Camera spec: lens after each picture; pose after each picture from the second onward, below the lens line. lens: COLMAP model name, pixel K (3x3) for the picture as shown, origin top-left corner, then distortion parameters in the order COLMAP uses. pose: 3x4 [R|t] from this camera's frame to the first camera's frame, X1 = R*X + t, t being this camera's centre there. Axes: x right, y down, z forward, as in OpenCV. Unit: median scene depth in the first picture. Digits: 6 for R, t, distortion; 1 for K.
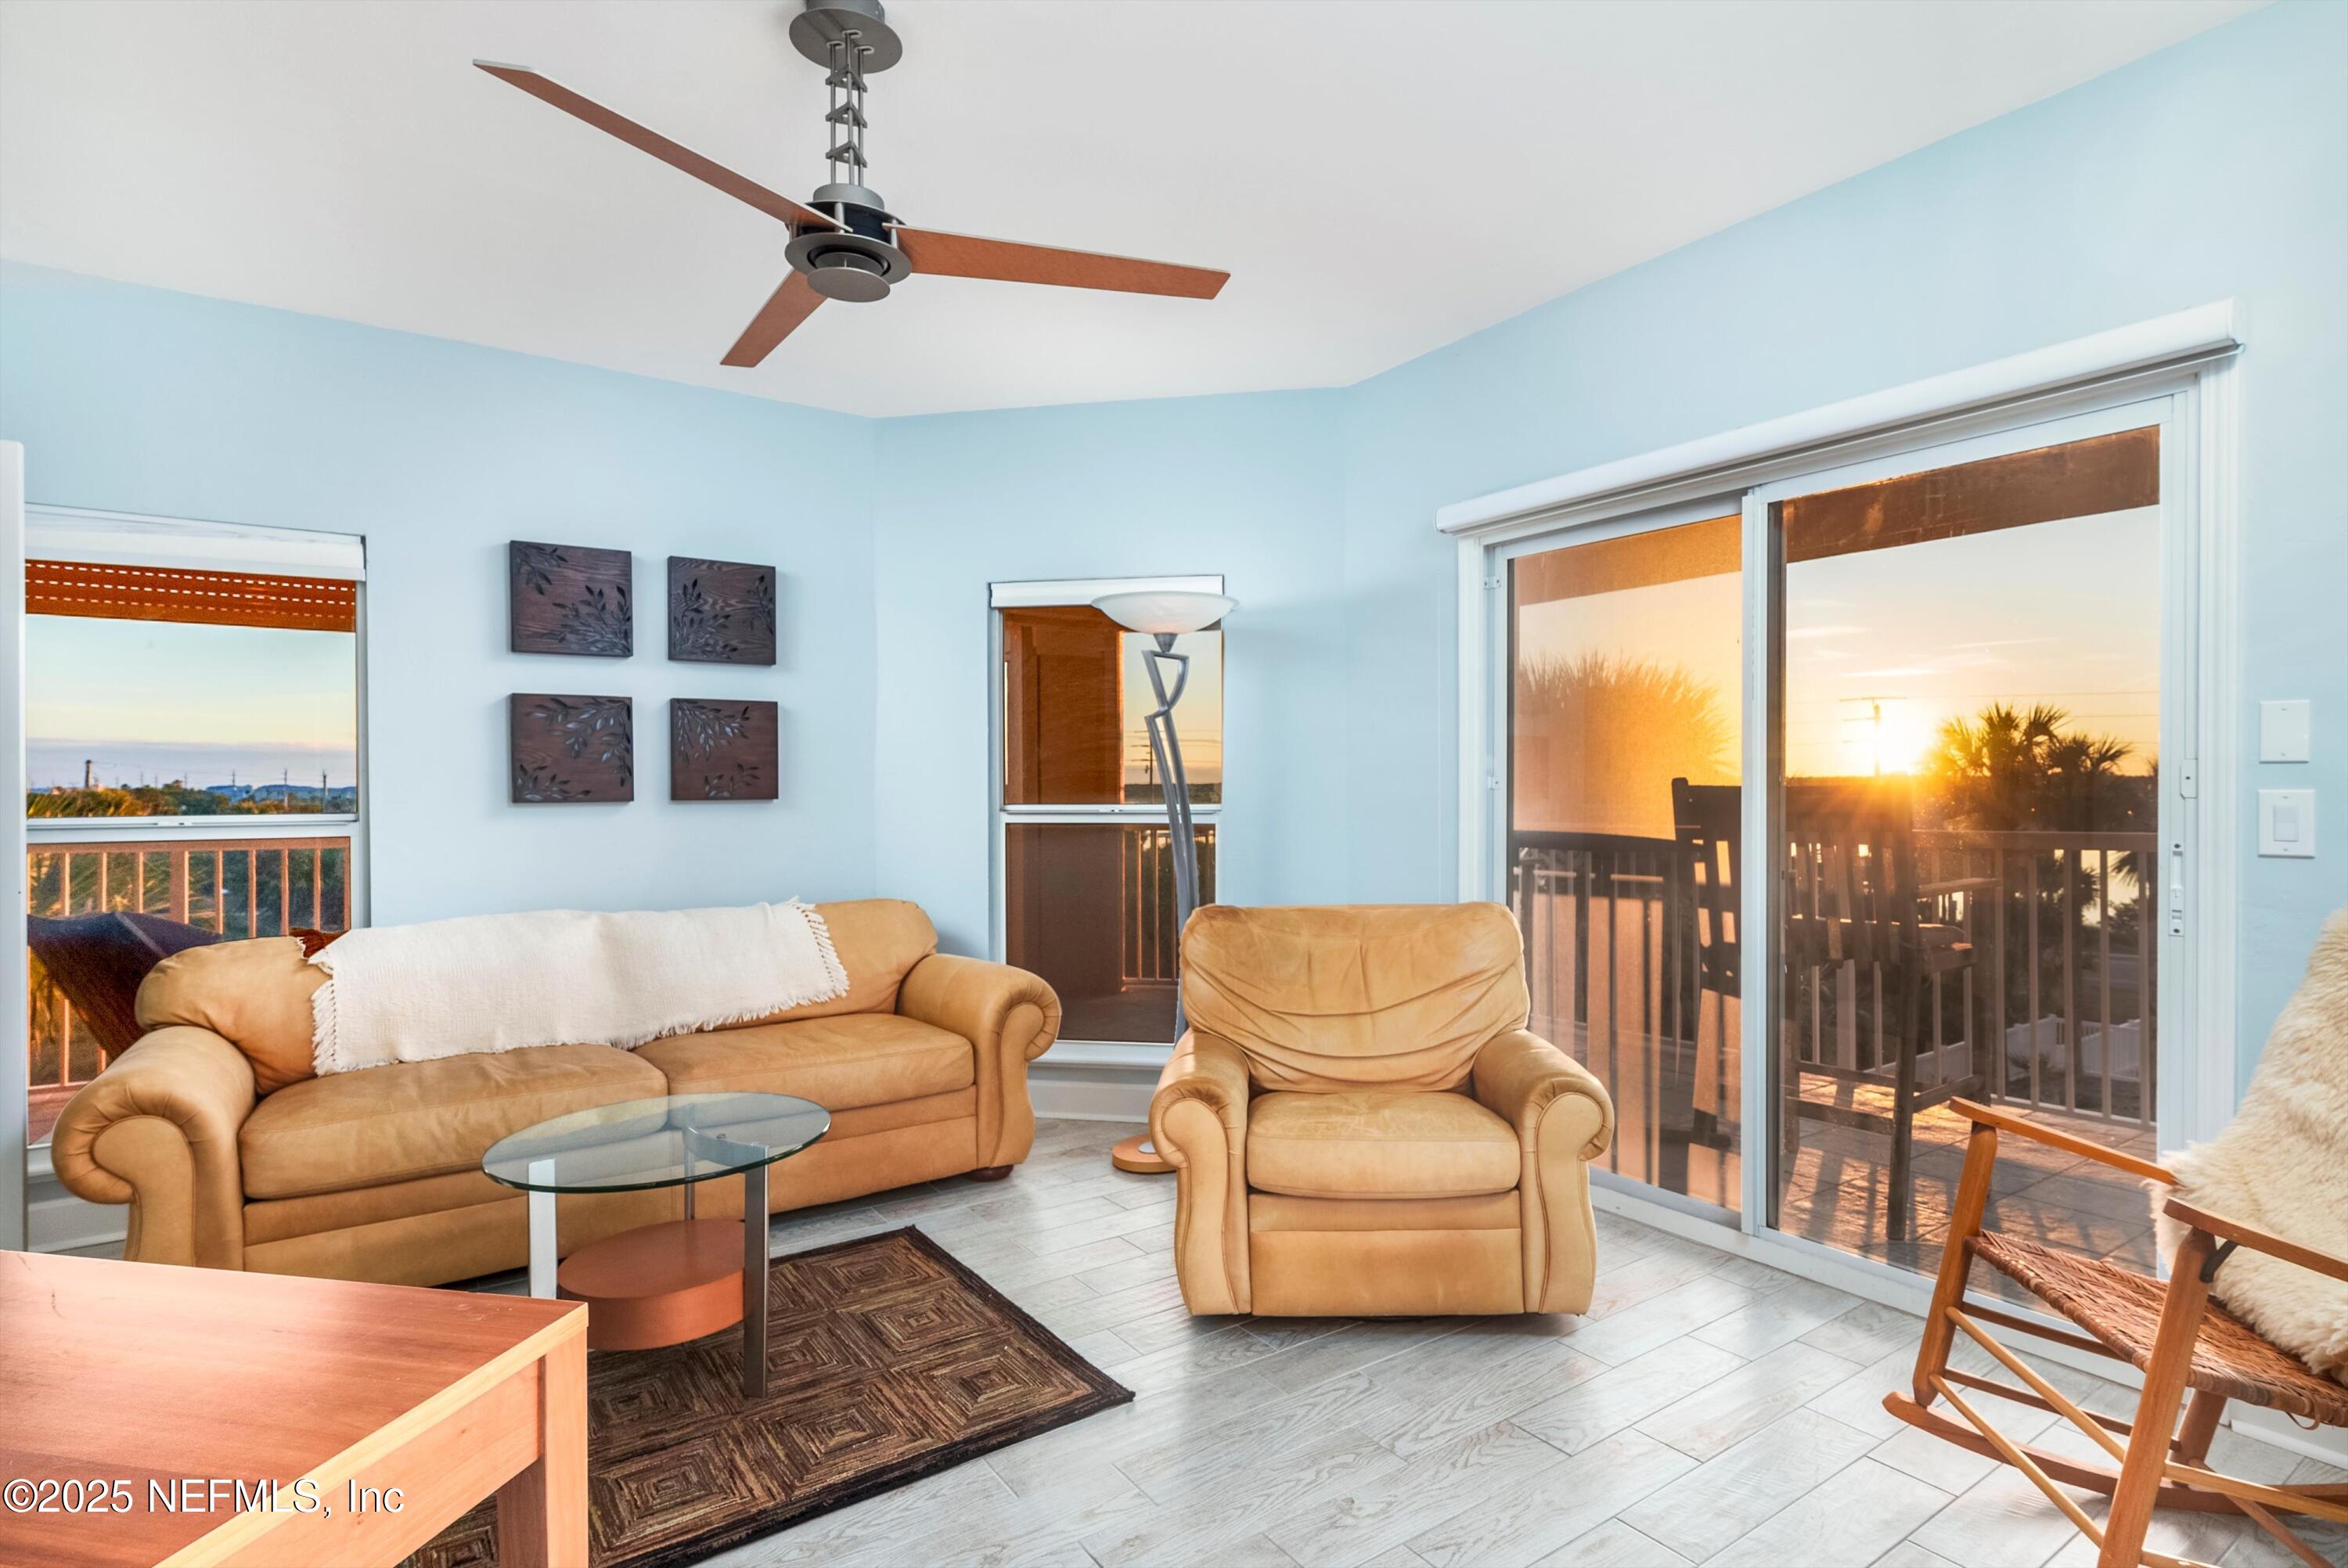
lens RADIAL K [[1169.5, 0, 1177.4], [0, 1169.5, 785.2], [0, 0, 1]] dist [0.001523, 0.000029]
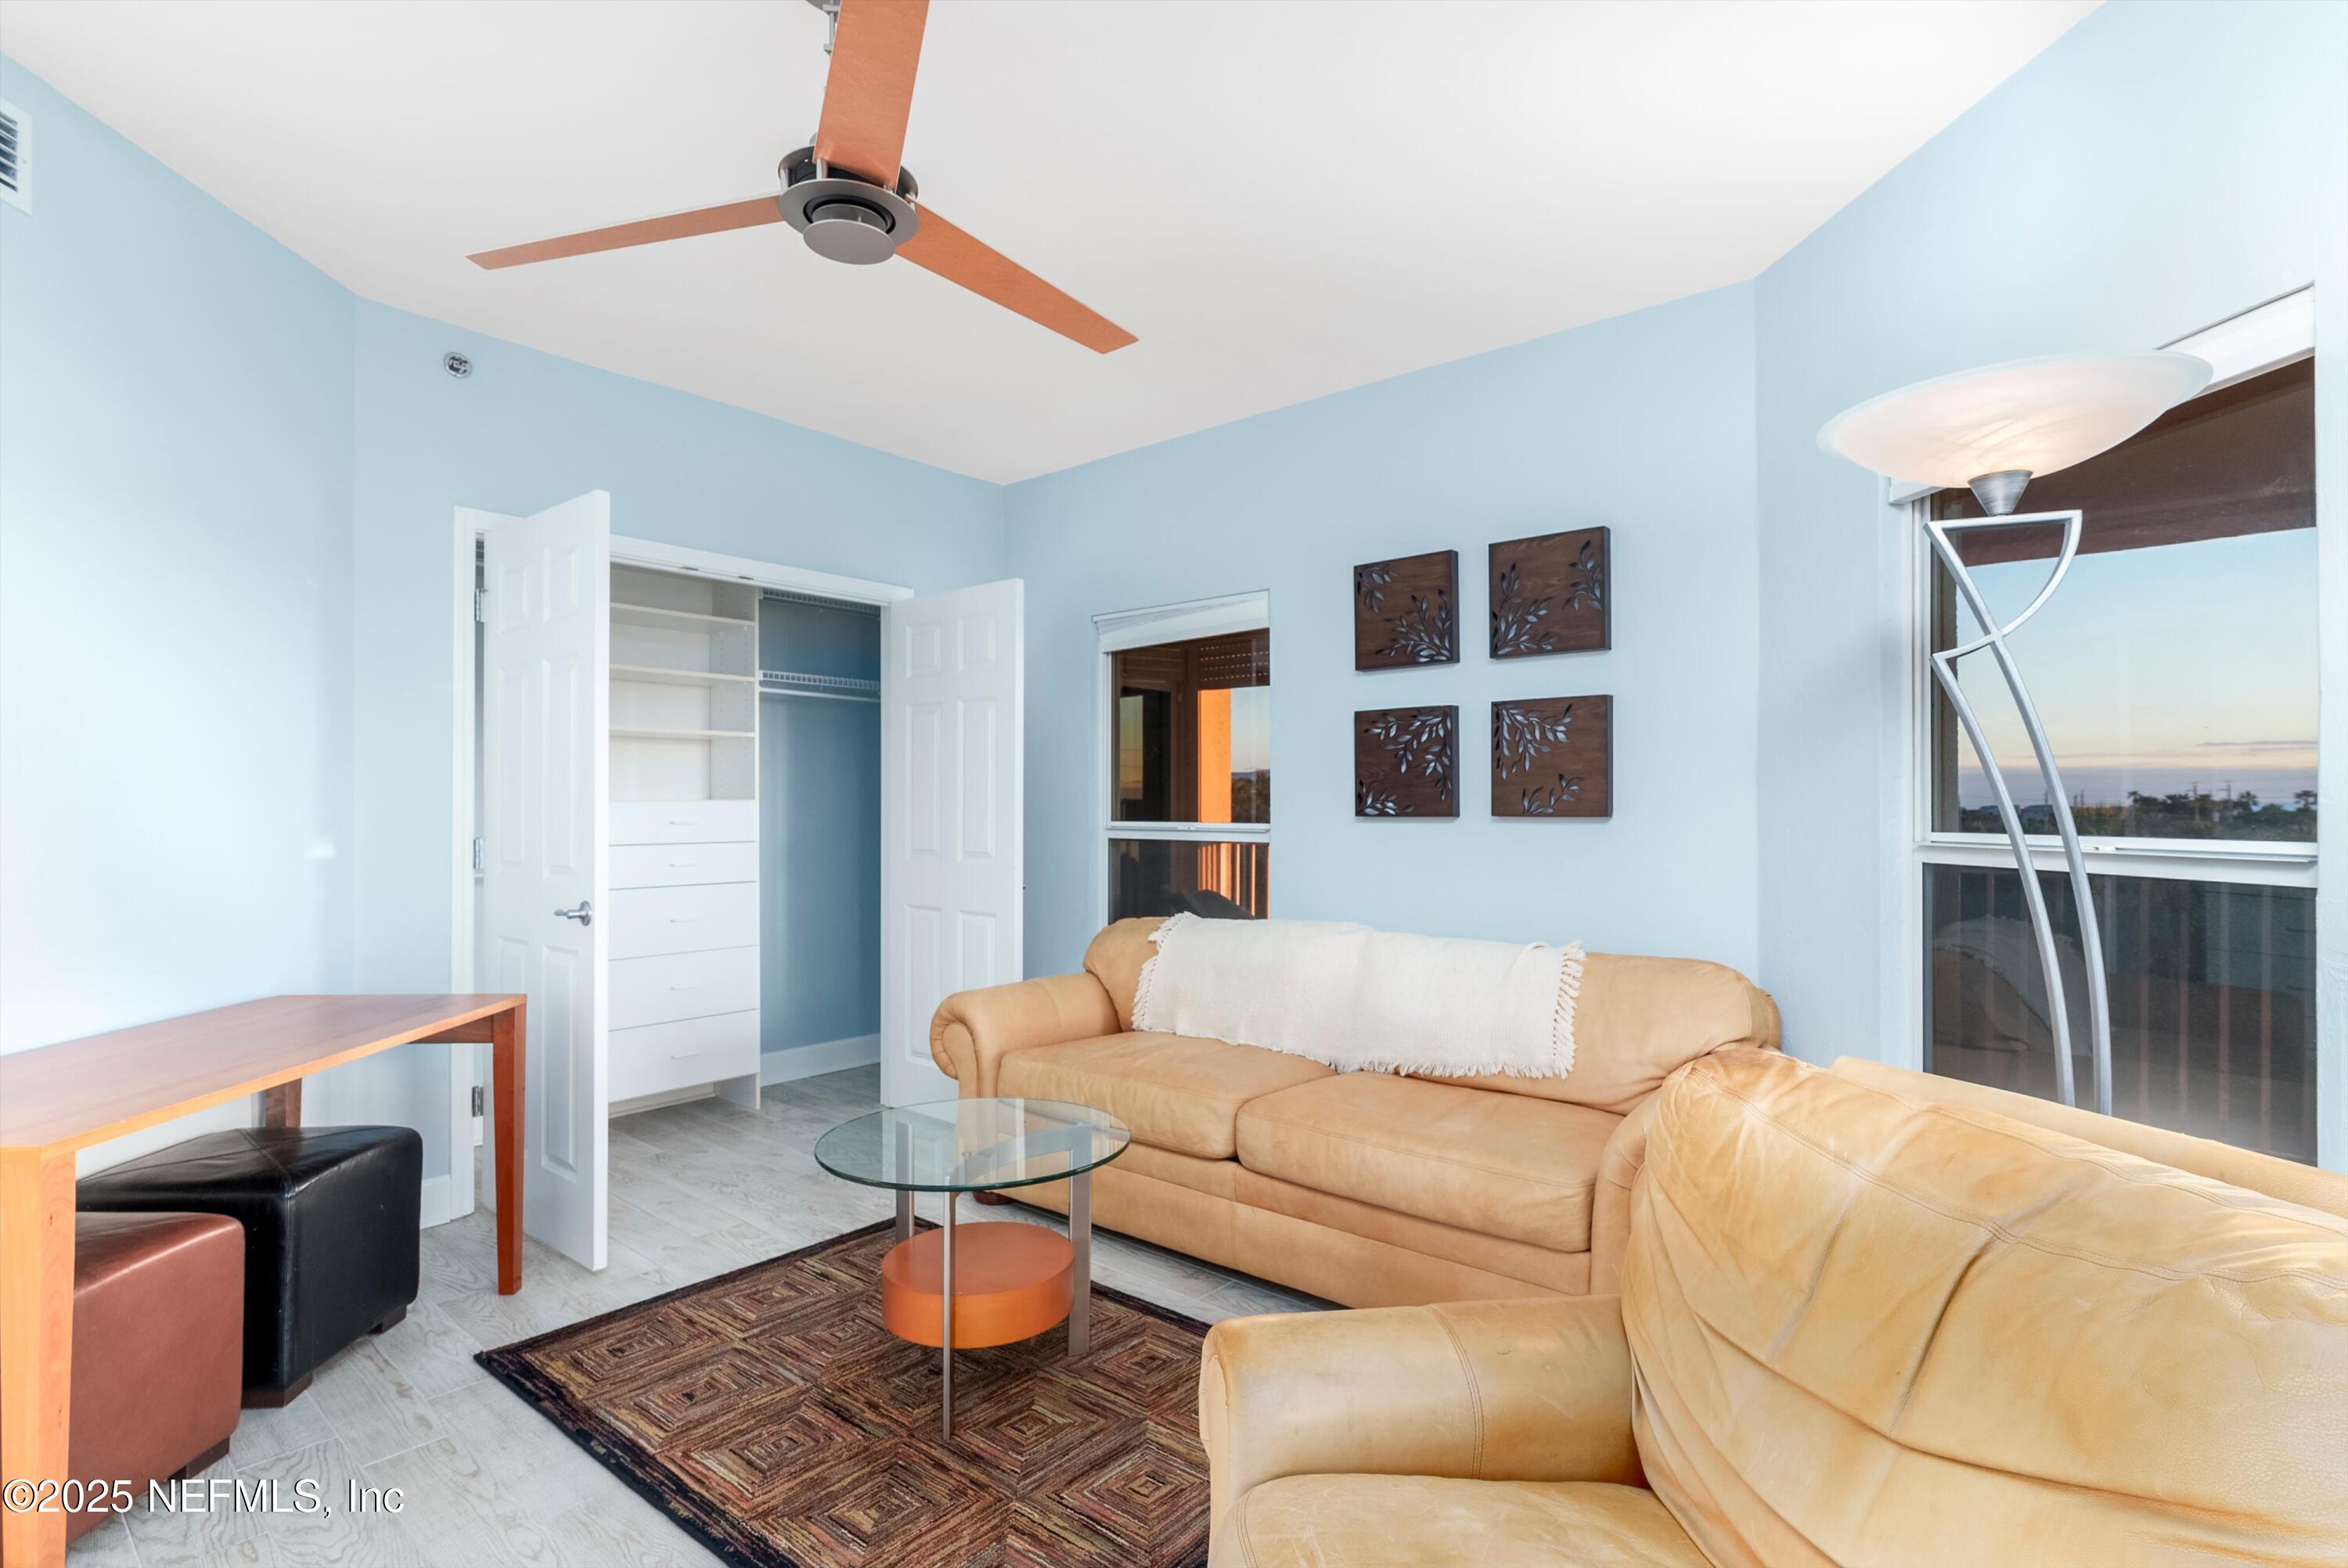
lens RADIAL K [[1128.2, 0, 1170.5], [0, 1128.2, 793.2], [0, 0, 1]] dist [0.006097, 0.000745]
pose [[0.266385, -0.005874, -0.963849, 0.342624], [-0.002586, 0.999973, -0.006809, 0.002318], [0.963863, 0.004307, 0.266363, 0.547223]]
